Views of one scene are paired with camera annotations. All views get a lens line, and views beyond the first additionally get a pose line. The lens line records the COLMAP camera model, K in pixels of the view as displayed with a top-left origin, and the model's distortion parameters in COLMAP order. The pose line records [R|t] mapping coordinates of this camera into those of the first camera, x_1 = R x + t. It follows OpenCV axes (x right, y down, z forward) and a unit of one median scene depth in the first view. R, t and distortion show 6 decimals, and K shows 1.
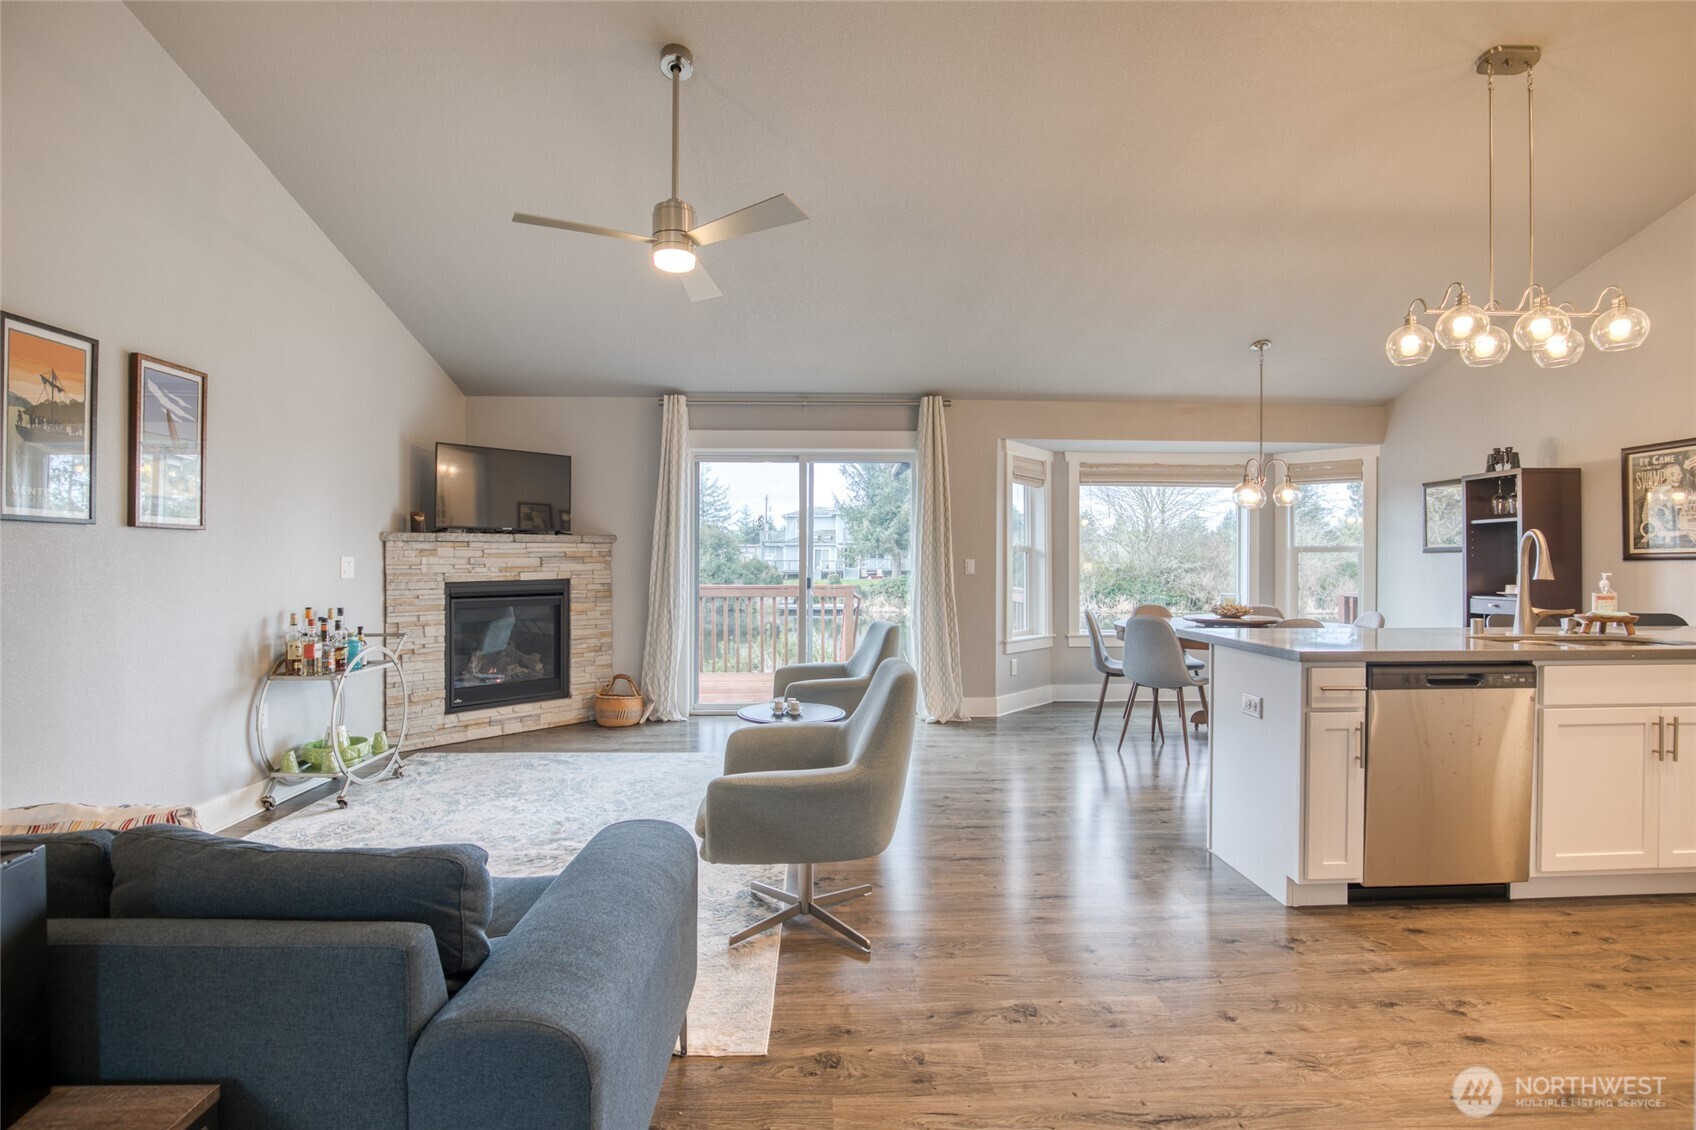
lens RADIAL K [[793.1, 0, 853.4], [0, 793.1, 566.1], [0, 0, 1]] dist [-0.018630, 0.001459]
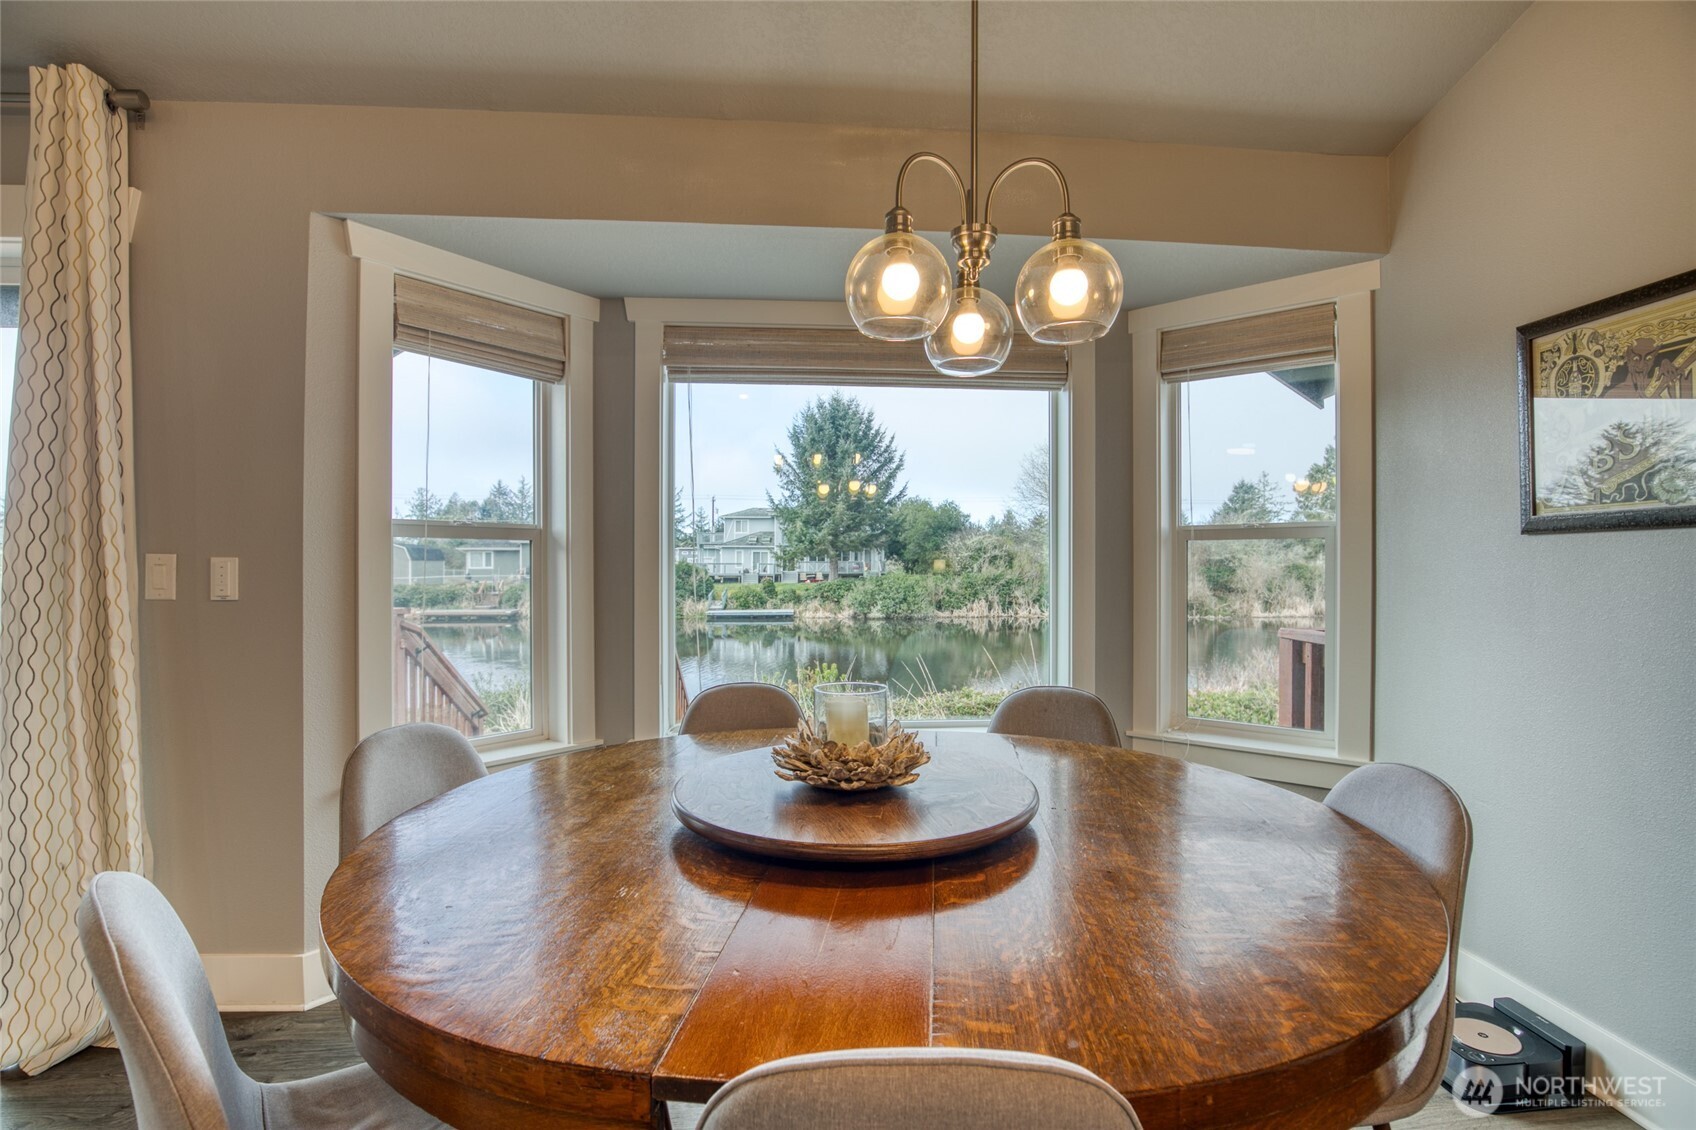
lens RADIAL K [[793.1, 0, 845.5], [0, 793.1, 566.4], [0, 0, 1]] dist [-0.018630, 0.001459]
pose [[0.999056, -0.002288, 0.043385, 0.478317], [0.002435, 0.999991, -0.003344, -0.003405], [-0.043377, 0.003446, 0.999053, 0.769113]]
